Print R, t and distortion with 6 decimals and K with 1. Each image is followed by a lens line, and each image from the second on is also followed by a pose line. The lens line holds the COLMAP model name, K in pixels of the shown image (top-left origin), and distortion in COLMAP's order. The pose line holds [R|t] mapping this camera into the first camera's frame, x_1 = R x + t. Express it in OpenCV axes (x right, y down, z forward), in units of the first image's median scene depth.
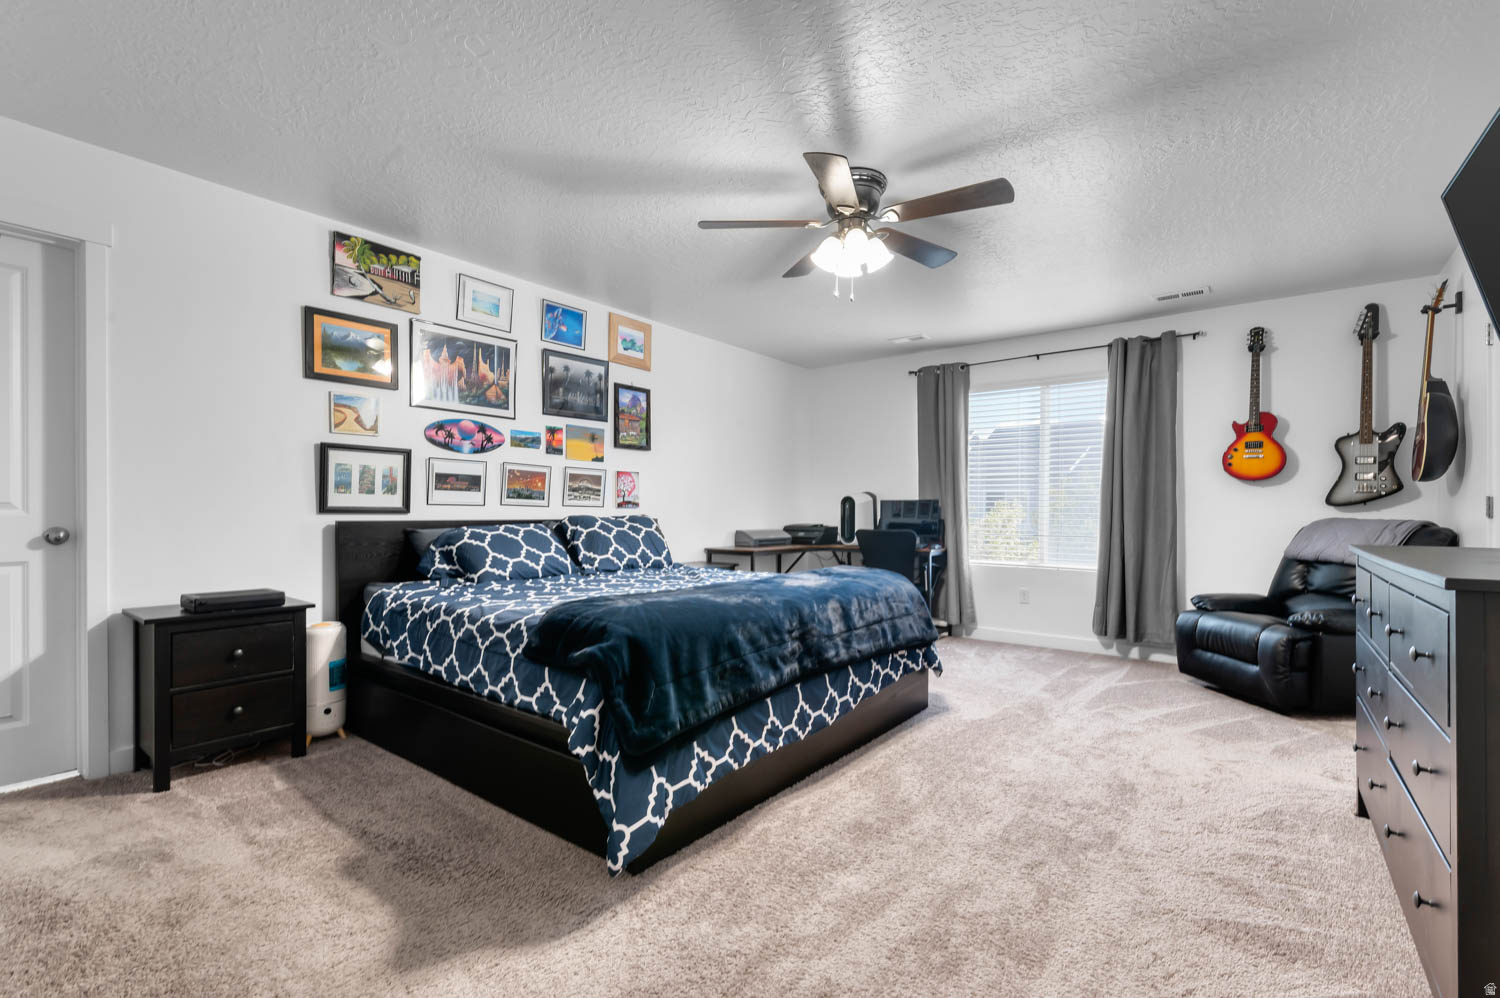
lens RADIAL K [[651.3, 0, 764.6], [0, 651.3, 506.7], [0, 0, 1]] dist [0.000027, -0.000066]
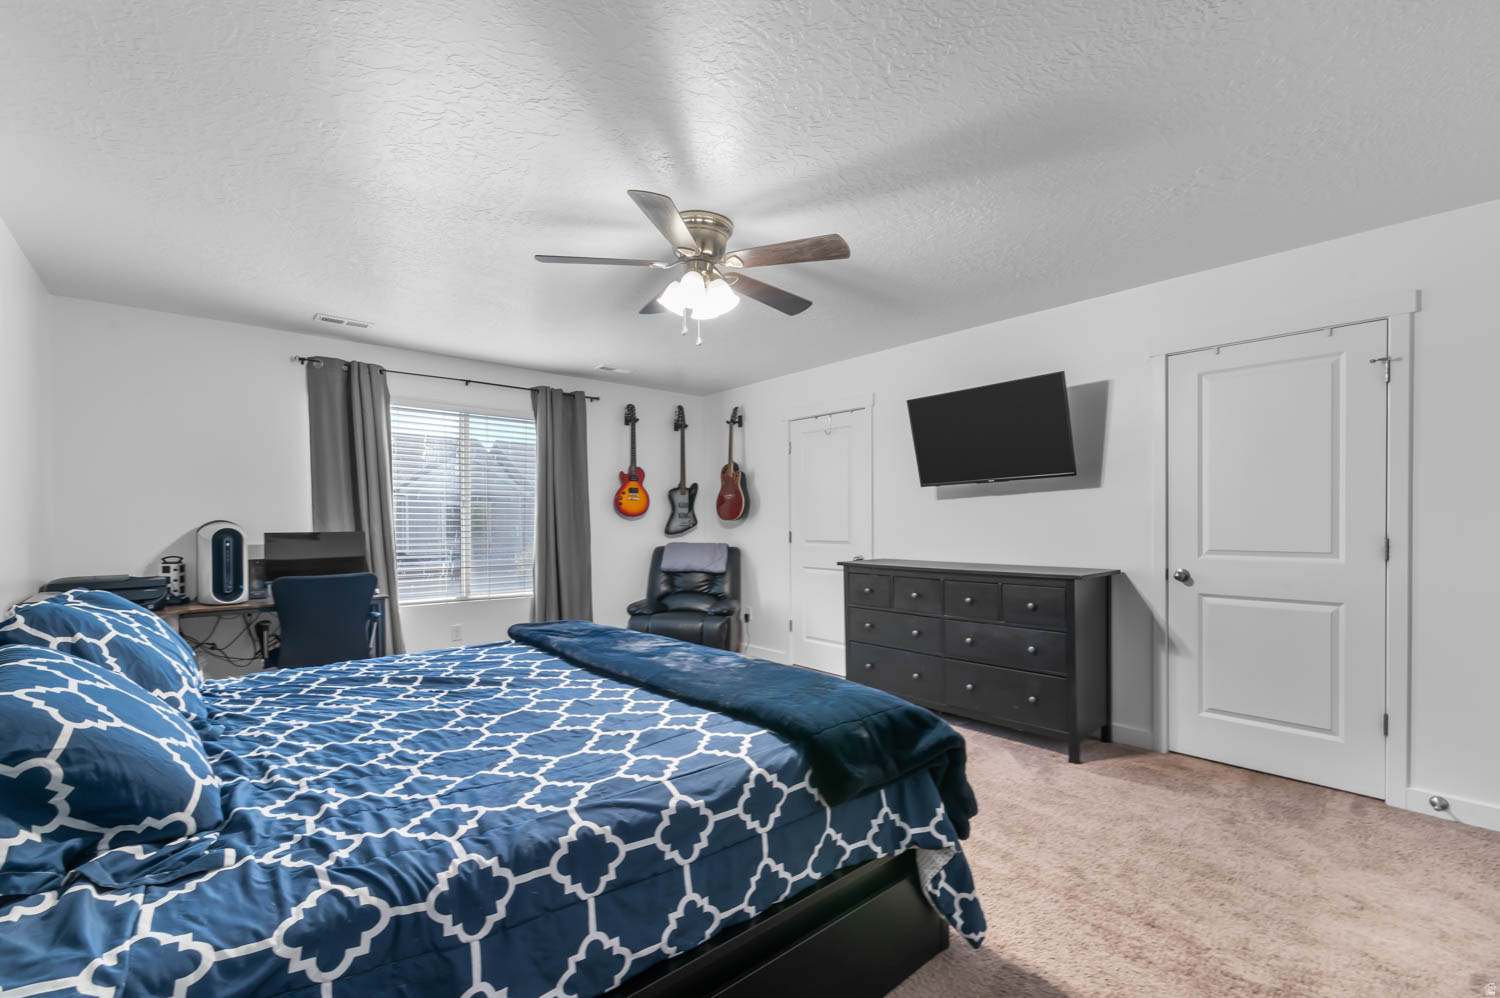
lens RADIAL K [[651.3, 0, 764.6], [0, 651.3, 506.7], [0, 0, 1]] dist [0.000027, -0.000066]
pose [[0.193942, 0.018779, 0.980833, -0.534138], [-0.000395, 0.999818, -0.019065, -0.035467], [-0.981013, 0.003310, 0.193914, 0.470095]]
